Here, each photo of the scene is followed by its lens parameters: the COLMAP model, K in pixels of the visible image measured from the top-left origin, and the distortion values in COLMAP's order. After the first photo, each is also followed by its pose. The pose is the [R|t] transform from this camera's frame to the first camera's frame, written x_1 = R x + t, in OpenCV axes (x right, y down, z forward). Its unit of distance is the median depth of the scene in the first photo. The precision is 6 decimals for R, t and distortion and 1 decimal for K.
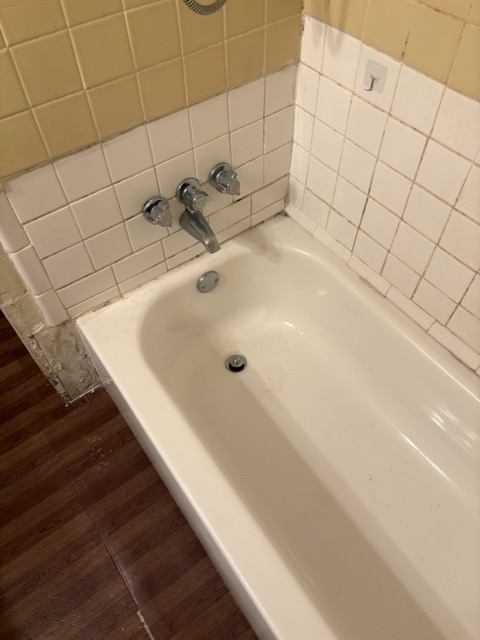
lens RADIAL K [[481.5, 0, 240.5], [0, 481.5, 320.1], [0, 0, 1]] dist [0.029470, -0.044881]
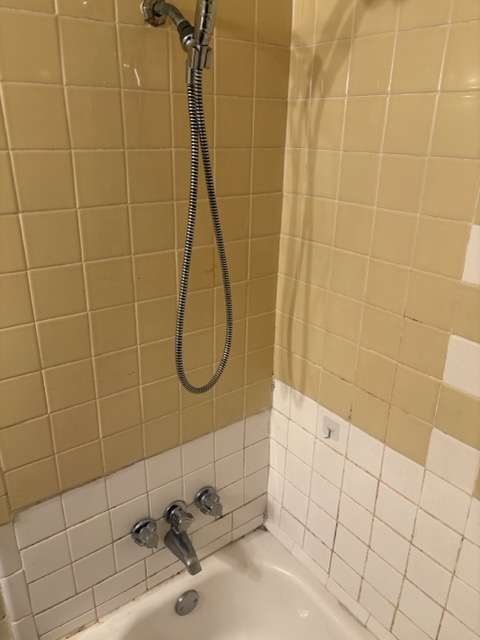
lens RADIAL K [[481.5, 0, 237.1], [0, 481.5, 318.1], [0, 0, 1]] dist [0.029470, -0.044881]
pose [[0.999448, 0.028167, 0.017608, 0.001592], [-0.014601, 0.848637, -0.528775, -0.066664], [-0.029837, 0.528226, 0.848580, -0.192437]]
